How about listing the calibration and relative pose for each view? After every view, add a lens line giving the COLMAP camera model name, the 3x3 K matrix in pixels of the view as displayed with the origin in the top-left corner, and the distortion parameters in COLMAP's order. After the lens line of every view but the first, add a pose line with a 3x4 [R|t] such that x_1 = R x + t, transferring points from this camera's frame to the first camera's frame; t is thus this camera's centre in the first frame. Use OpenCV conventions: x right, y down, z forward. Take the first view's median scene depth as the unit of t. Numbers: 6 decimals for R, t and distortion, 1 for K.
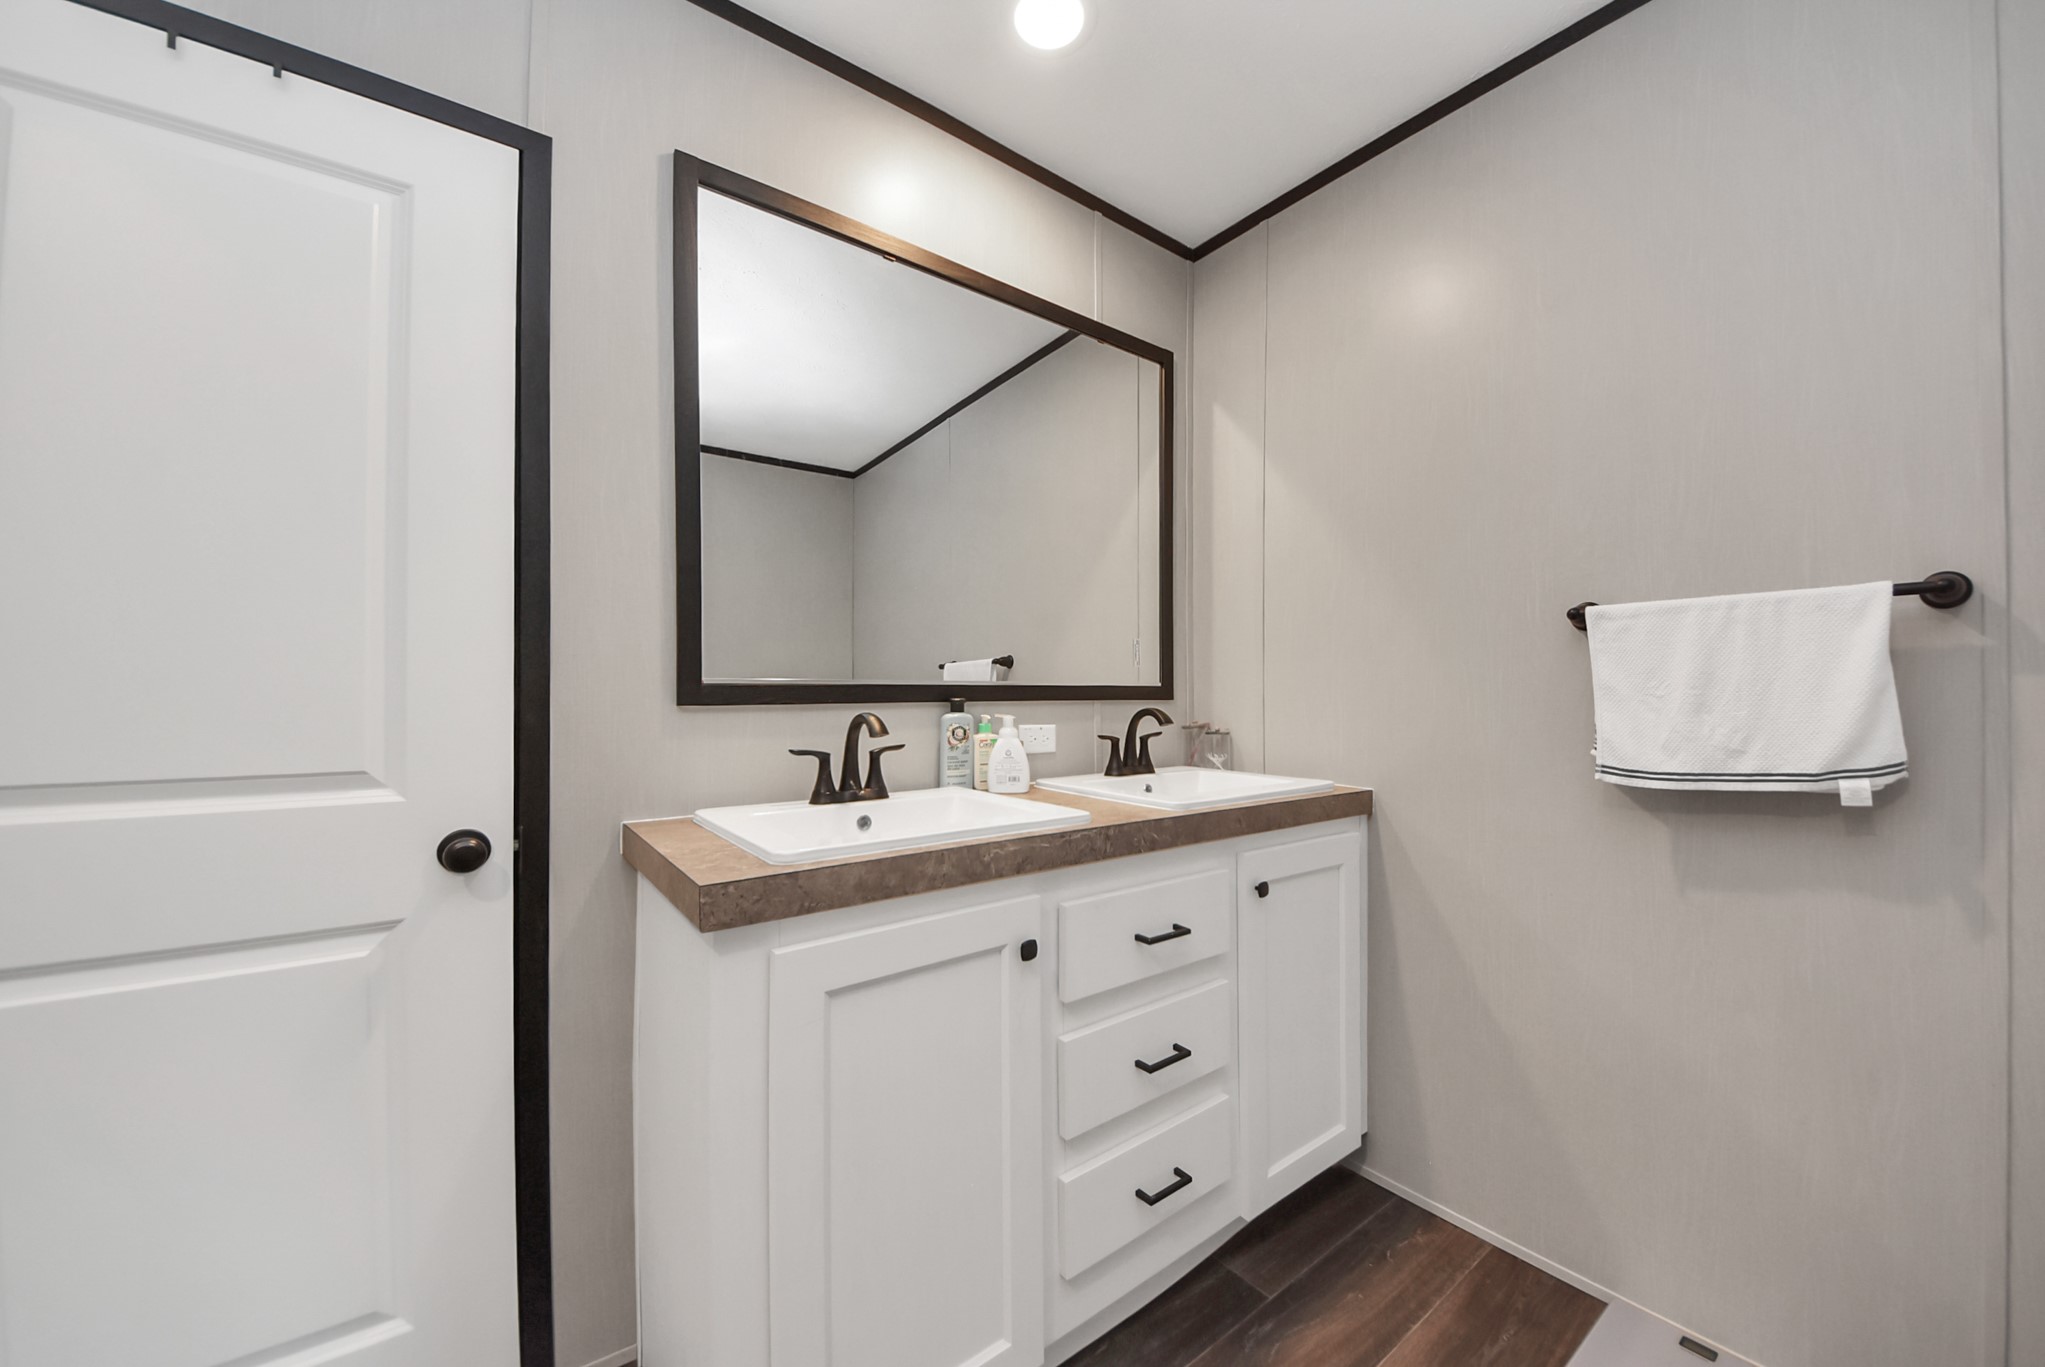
lens RADIAL K [[744.6, 0, 1022.5], [0, 744.6, 683.5], [0, 0, 1]] dist [0.006466, -0.000048]
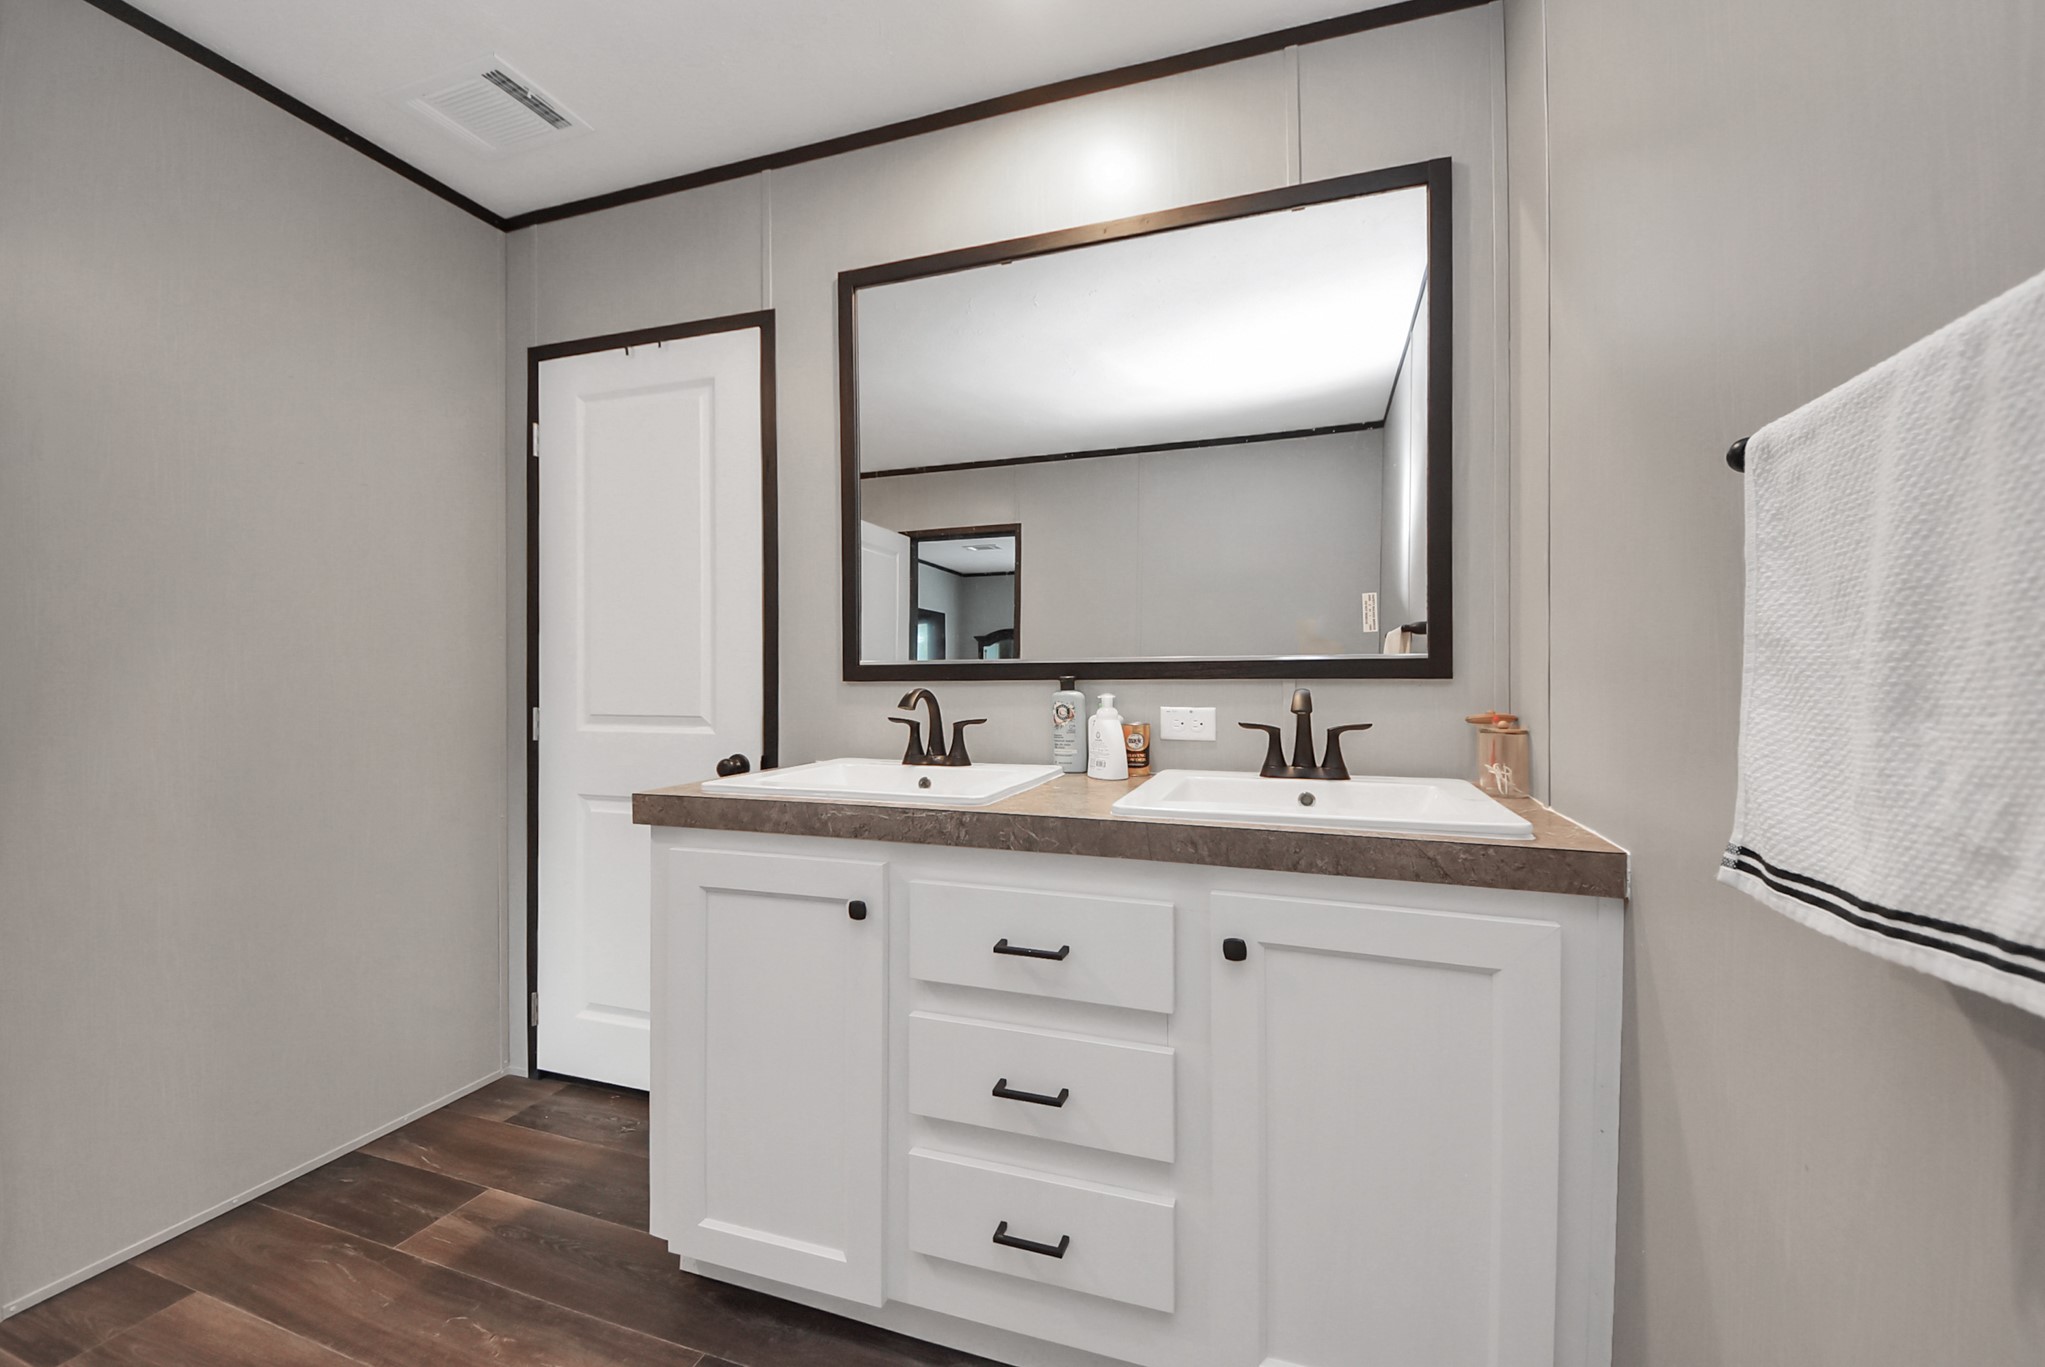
lens RADIAL K [[754.0, 0, 1028.5], [0, 754.0, 677.7], [0, 0, 1]] dist [0.000305, -0.000032]
pose [[0.581508, 0.000419, -0.813541, 0.891830], [0.014650, 0.999832, 0.010987, 0.013651], [0.813409, -0.018307, 0.581404, 0.498003]]
